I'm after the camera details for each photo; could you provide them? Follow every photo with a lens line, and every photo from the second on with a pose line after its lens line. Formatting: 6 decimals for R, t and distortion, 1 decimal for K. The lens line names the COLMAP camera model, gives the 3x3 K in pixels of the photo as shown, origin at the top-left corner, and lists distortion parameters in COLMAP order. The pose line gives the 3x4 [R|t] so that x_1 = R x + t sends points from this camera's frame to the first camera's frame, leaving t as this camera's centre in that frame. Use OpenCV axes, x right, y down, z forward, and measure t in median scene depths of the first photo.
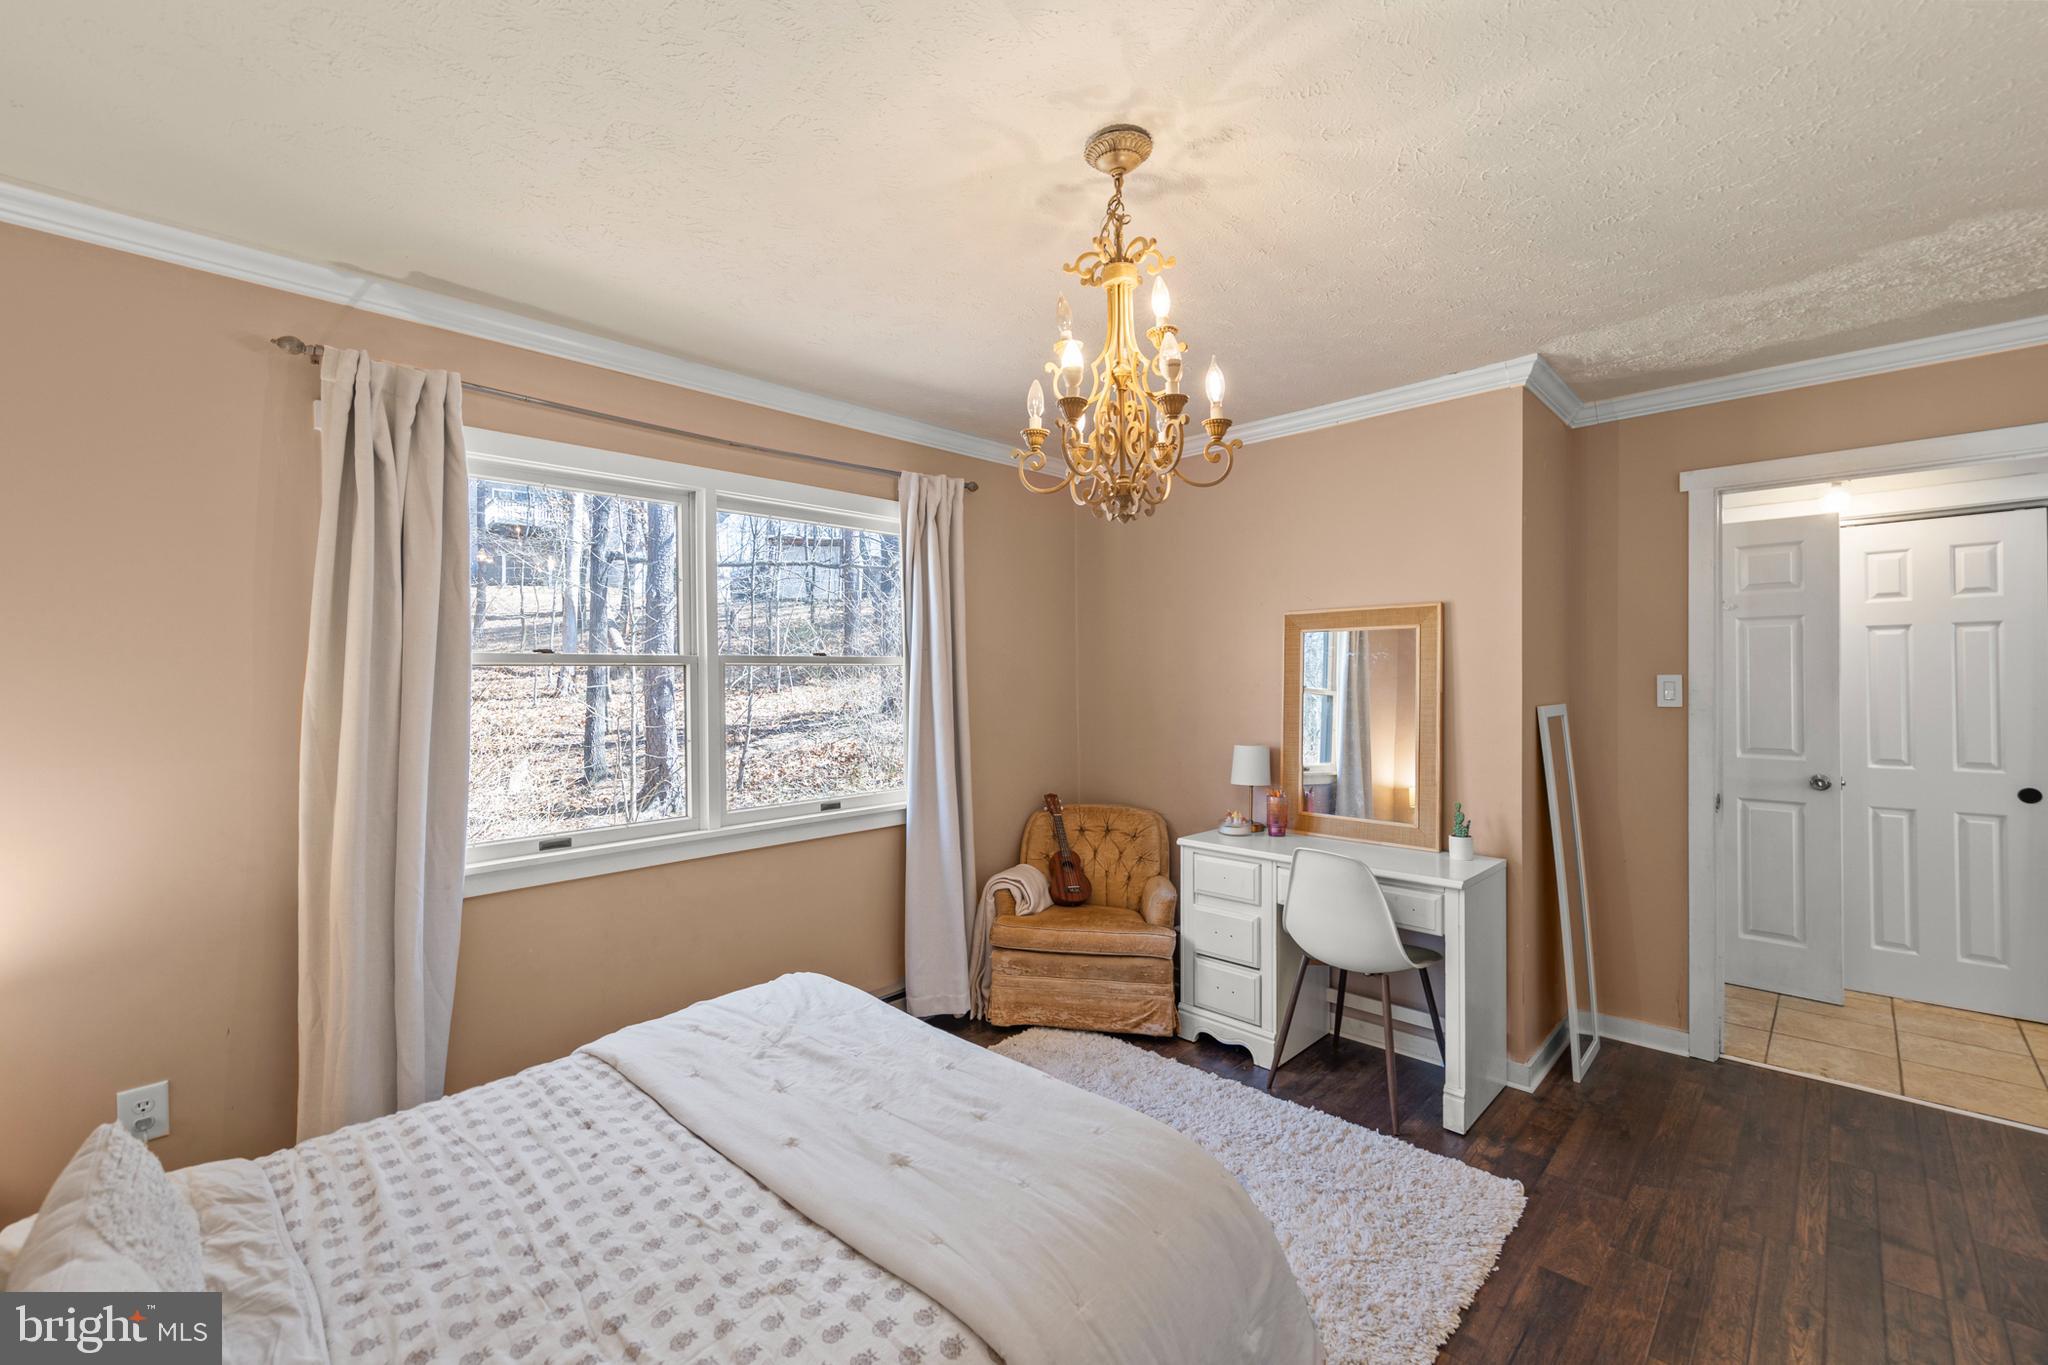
lens RADIAL K [[858.9, 0, 1026.1], [0, 858.9, 676.7], [0, 0, 1]] dist [0.001312, -0.000014]
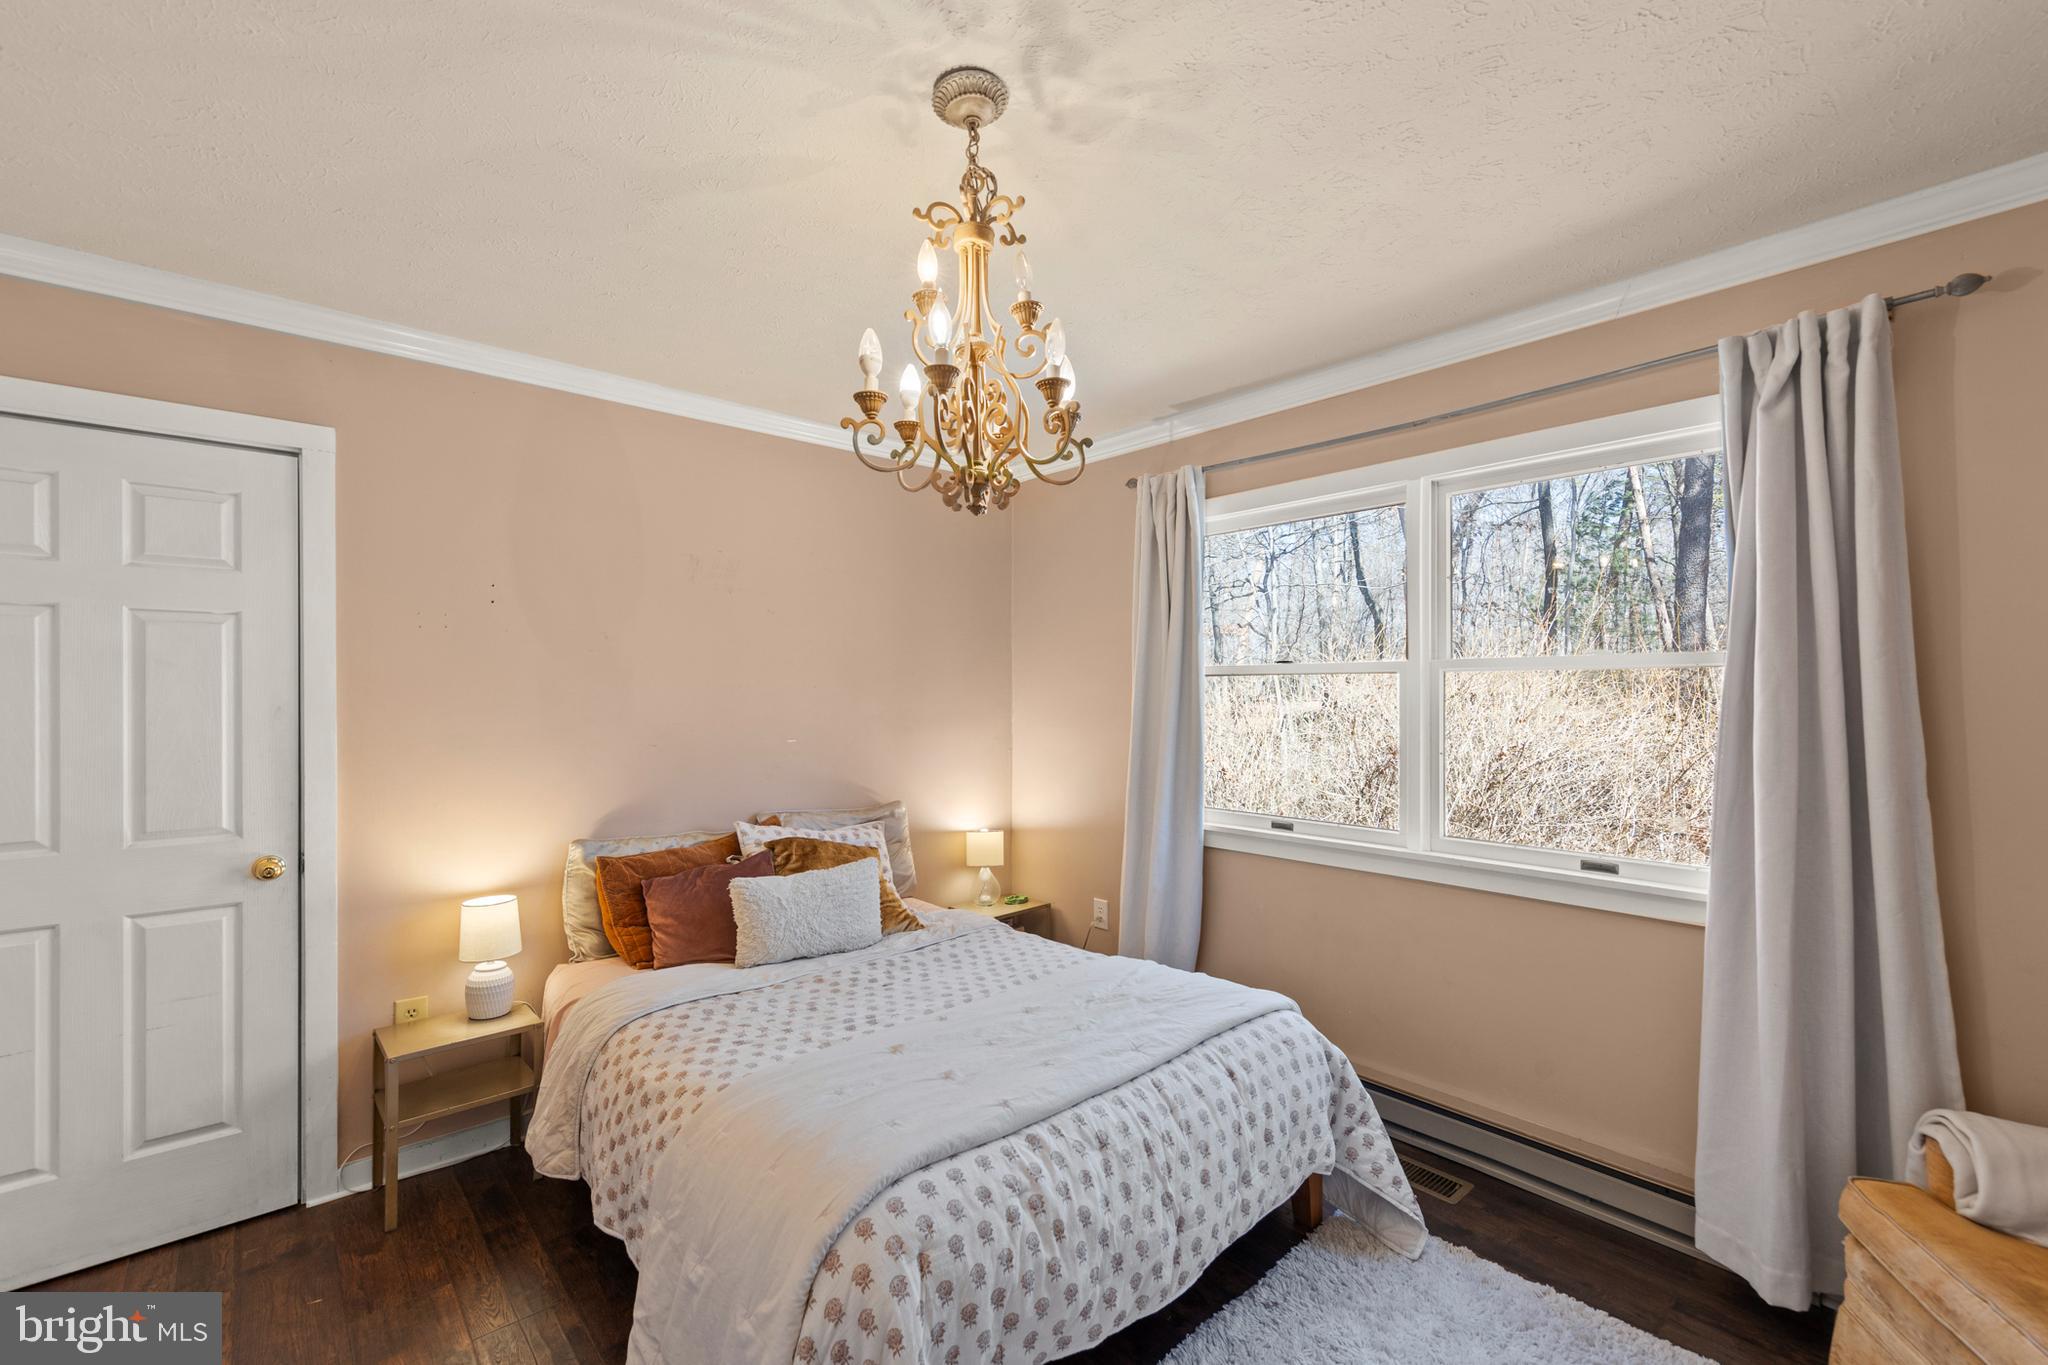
lens RADIAL K [[868.2, 0, 1003.6], [0, 868.2, 663.8], [0, 0, 1]] dist [-0.001016, -0.000164]
pose [[-0.099142, -0.017786, -0.994914, 0.747191], [0.001554, 0.999836, -0.018029, -0.005310], [0.995072, -0.003334, -0.099098, 0.822359]]
